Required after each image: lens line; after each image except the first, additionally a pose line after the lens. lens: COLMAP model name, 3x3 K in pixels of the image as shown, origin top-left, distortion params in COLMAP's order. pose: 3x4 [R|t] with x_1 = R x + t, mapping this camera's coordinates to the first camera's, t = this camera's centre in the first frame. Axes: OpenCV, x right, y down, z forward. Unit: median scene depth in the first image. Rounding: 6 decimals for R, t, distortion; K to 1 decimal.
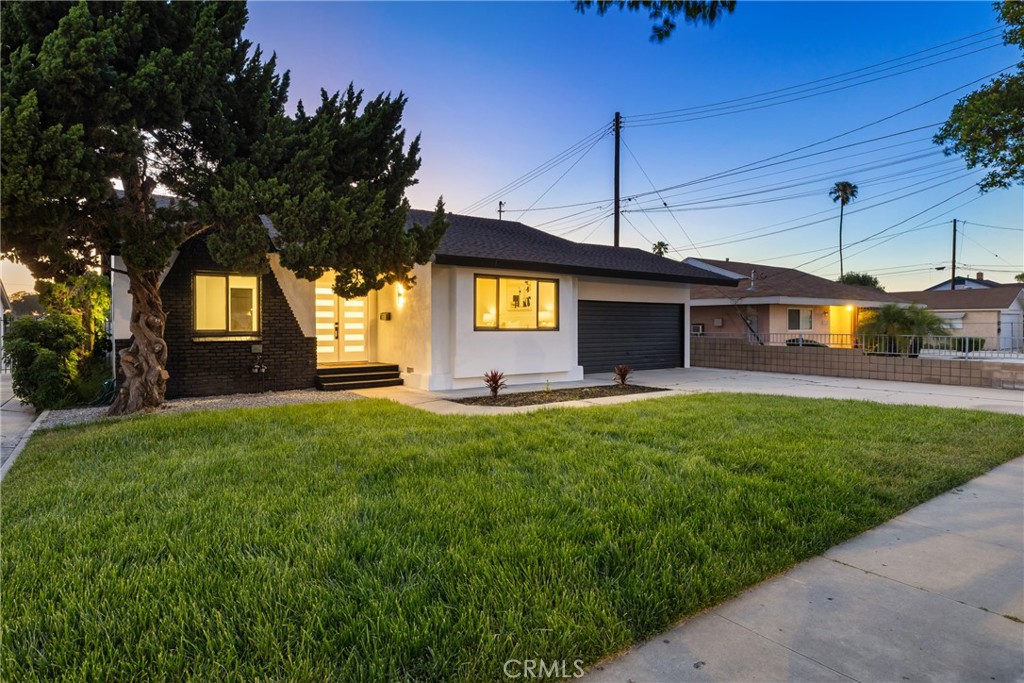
lens RADIAL K [[557.4, 0, 509.8], [0, 557.4, 329.0], [0, 0, 1]] dist [-0.001210, 0.000072]
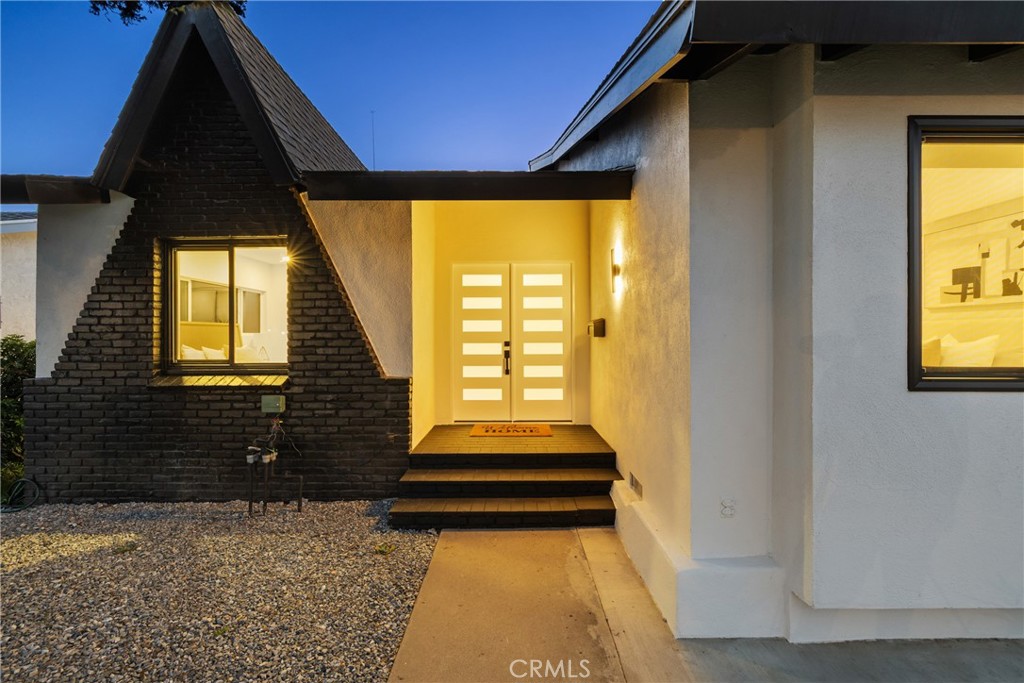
lens RADIAL K [[427.2, 0, 509.8], [0, 427.2, 333.0], [0, 0, 1]] dist [-0.000964, -0.000121]
pose [[0.812572, -0.007869, -0.582808, -0.089041], [-0.001059, 0.999887, -0.014977, -0.014621], [0.582861, 0.012787, 0.812472, 0.736196]]
